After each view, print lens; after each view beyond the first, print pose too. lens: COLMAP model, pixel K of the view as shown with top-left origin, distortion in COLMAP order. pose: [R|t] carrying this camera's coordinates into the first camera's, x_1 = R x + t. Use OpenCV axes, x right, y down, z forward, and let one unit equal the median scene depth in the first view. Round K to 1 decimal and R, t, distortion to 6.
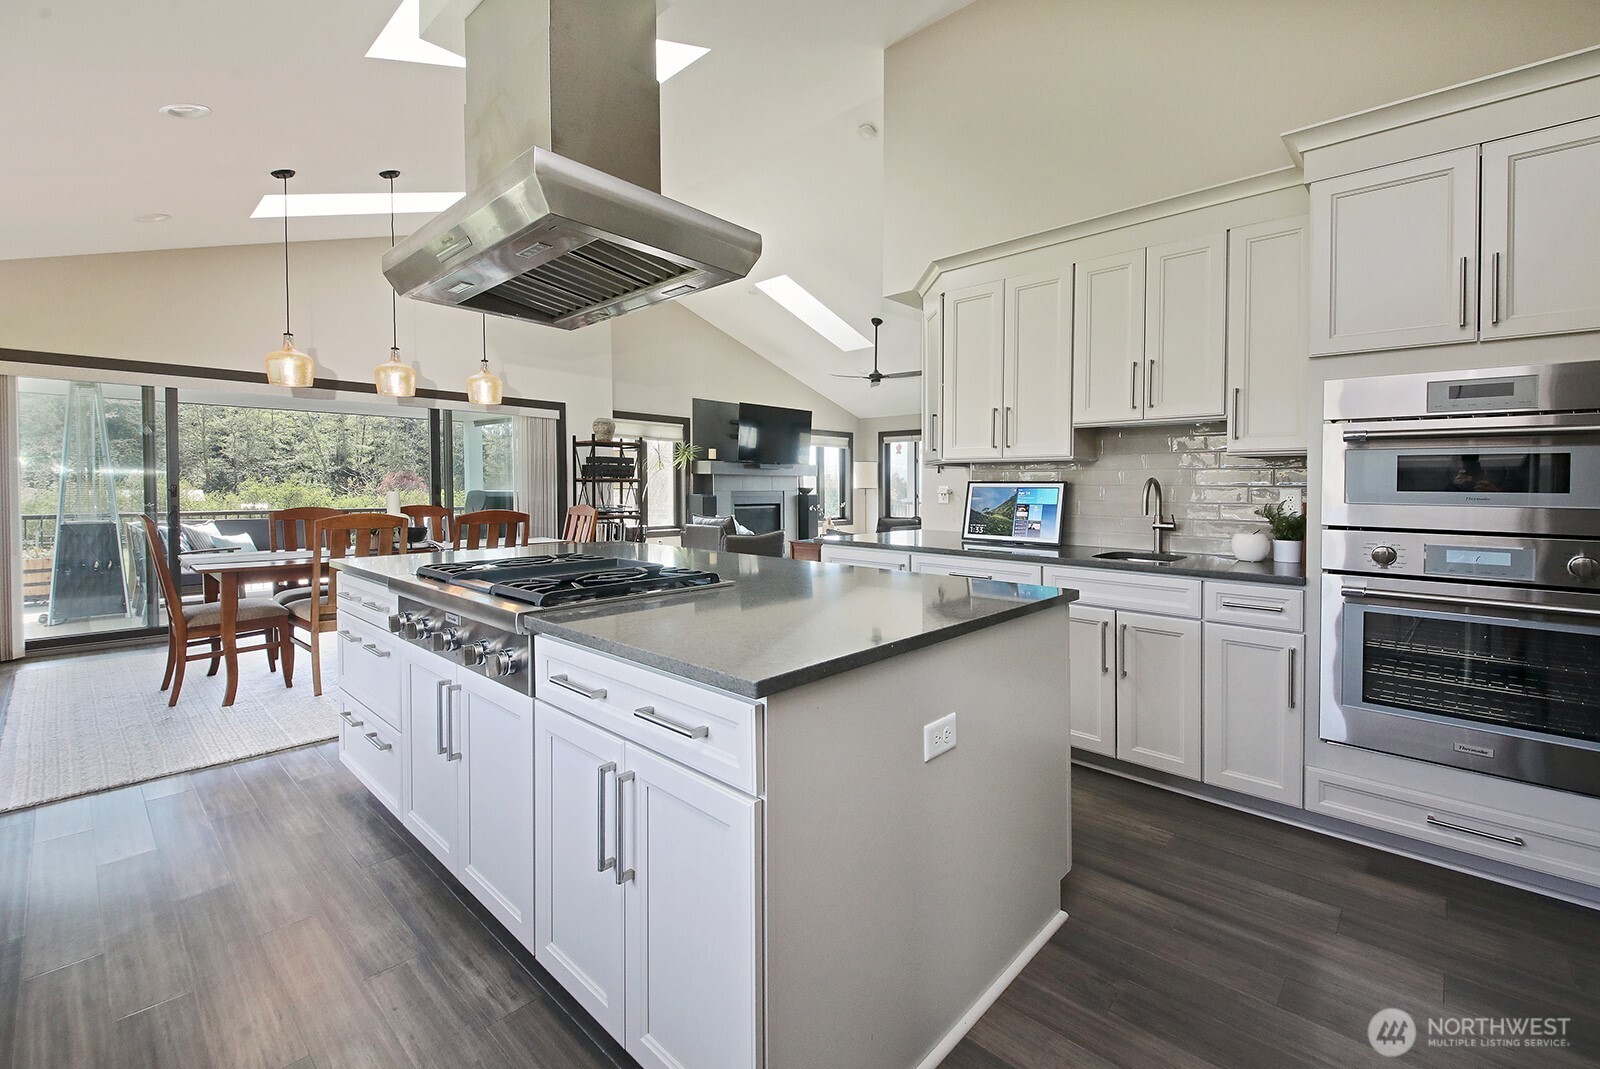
lens RADIAL K [[680.6, 0, 827.1], [0, 680.6, 504.0], [0, 0, 1]] dist [-0.001821, -0.000611]
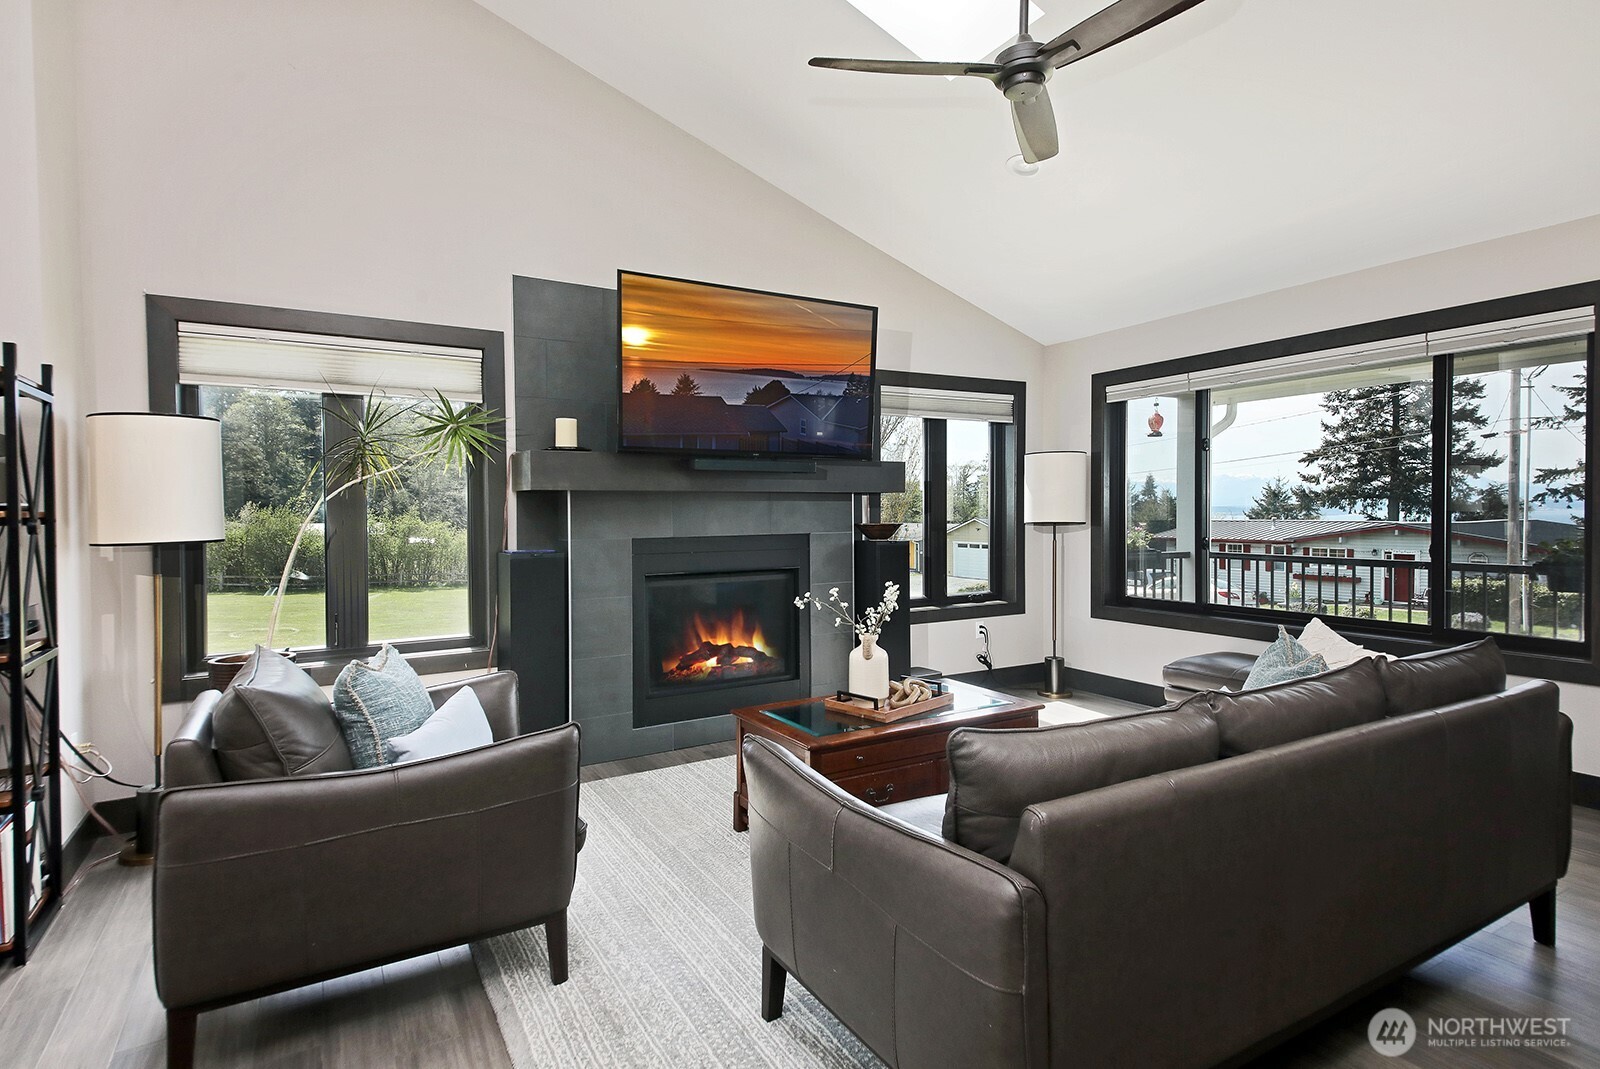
lens RADIAL K [[815.1, 0, 801.3], [0, 815.1, 536.0], [0, 0, 1]] dist [0.014567, -0.001913]
pose [[0.950733, -0.003655, -0.309990, 0.077345], [0.005173, 0.999978, 0.004075, -0.021469], [0.309969, -0.005478, 0.950731, 0.636951]]
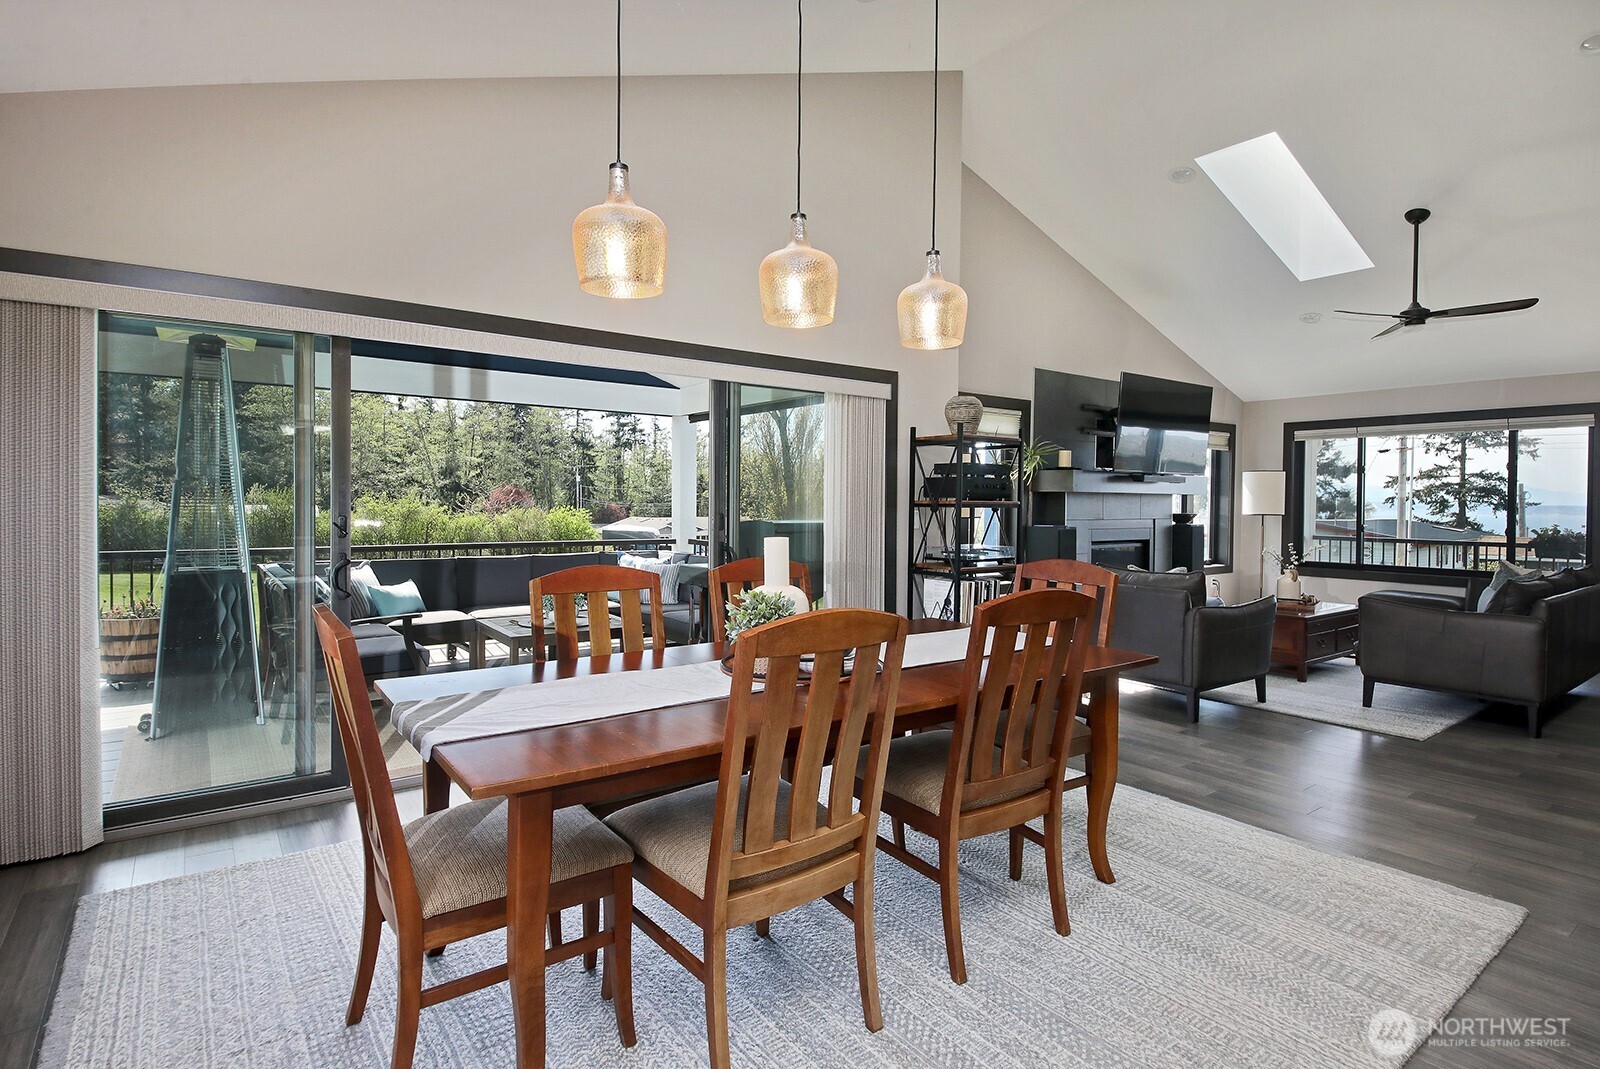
lens RADIAL K [[815.1, 0, 803.1], [0, 815.1, 520.7], [0, 0, 1]] dist [0.014567, -0.001913]
pose [[0.979176, 0.008051, -0.202853, -0.250692], [-0.009018, 0.999952, -0.003842, -0.013161], [0.202812, 0.005592, 0.979202, 0.231948]]
